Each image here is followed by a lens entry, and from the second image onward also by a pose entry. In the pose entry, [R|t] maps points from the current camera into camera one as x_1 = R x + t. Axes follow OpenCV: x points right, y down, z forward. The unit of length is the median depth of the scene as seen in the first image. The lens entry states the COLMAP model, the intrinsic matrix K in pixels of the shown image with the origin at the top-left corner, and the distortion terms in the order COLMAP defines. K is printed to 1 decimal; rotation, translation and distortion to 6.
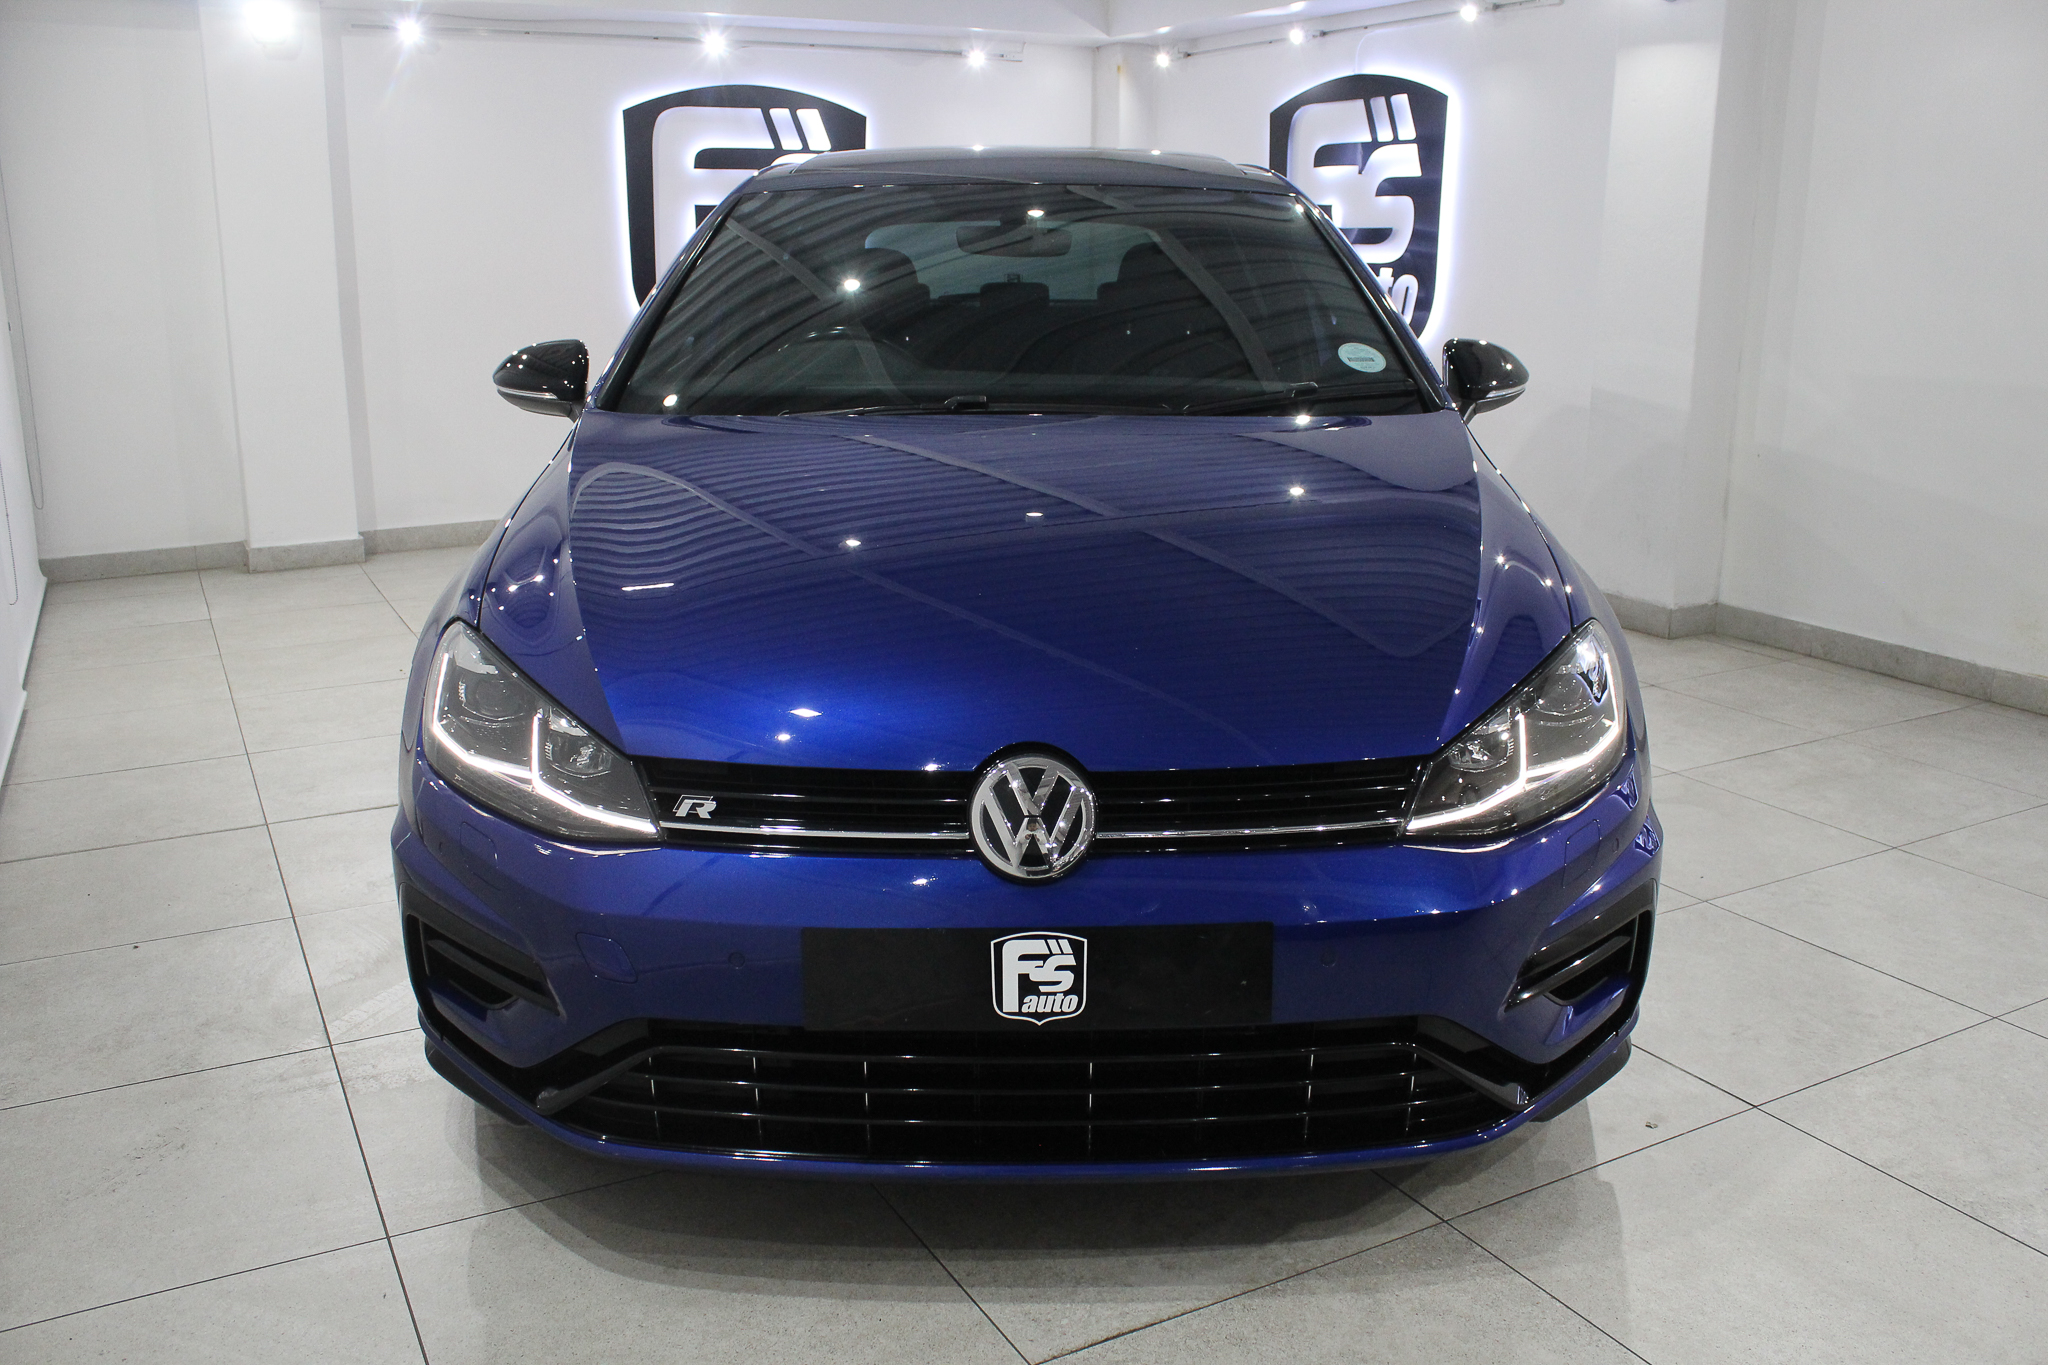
lens RADIAL K [[1683.2, 0, 1027.2], [0, 1683.2, 674.3], [0, 0, 1]] dist [-0.137094, 0.079927]
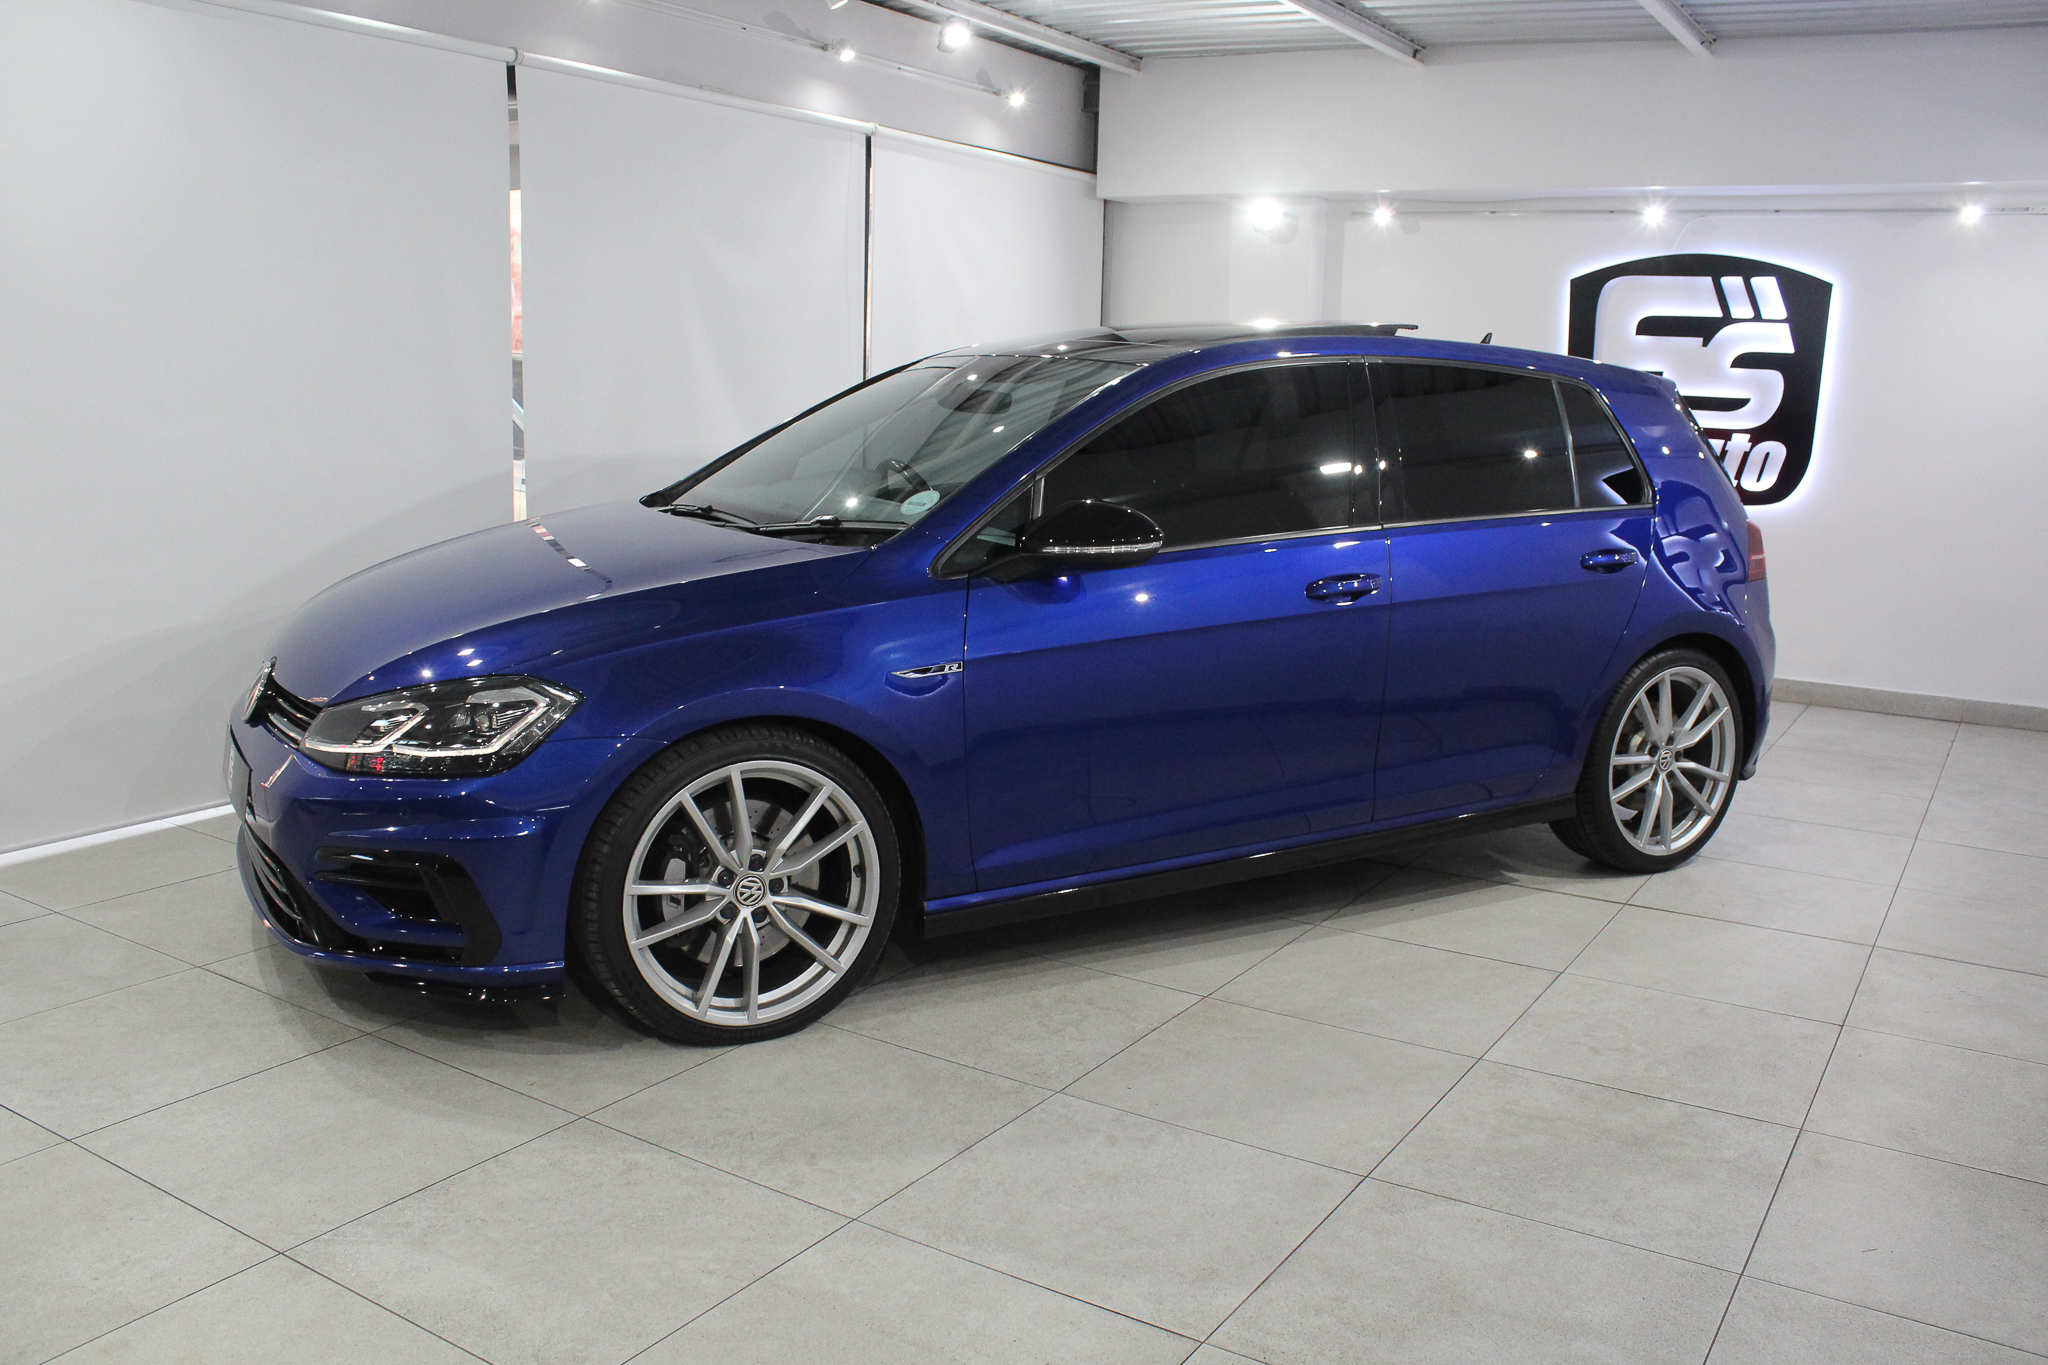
lens RADIAL K [[1683.2, 0, 1023.5], [0, 1683.2, 698.4], [0, 0, 1]] dist [-0.137094, 0.079927]
pose [[0.499558, 0.180636, -0.847238, 0.532817], [-0.233746, 0.969850, 0.068954, -0.068880], [0.834149, 0.163591, 0.526719, 0.182099]]
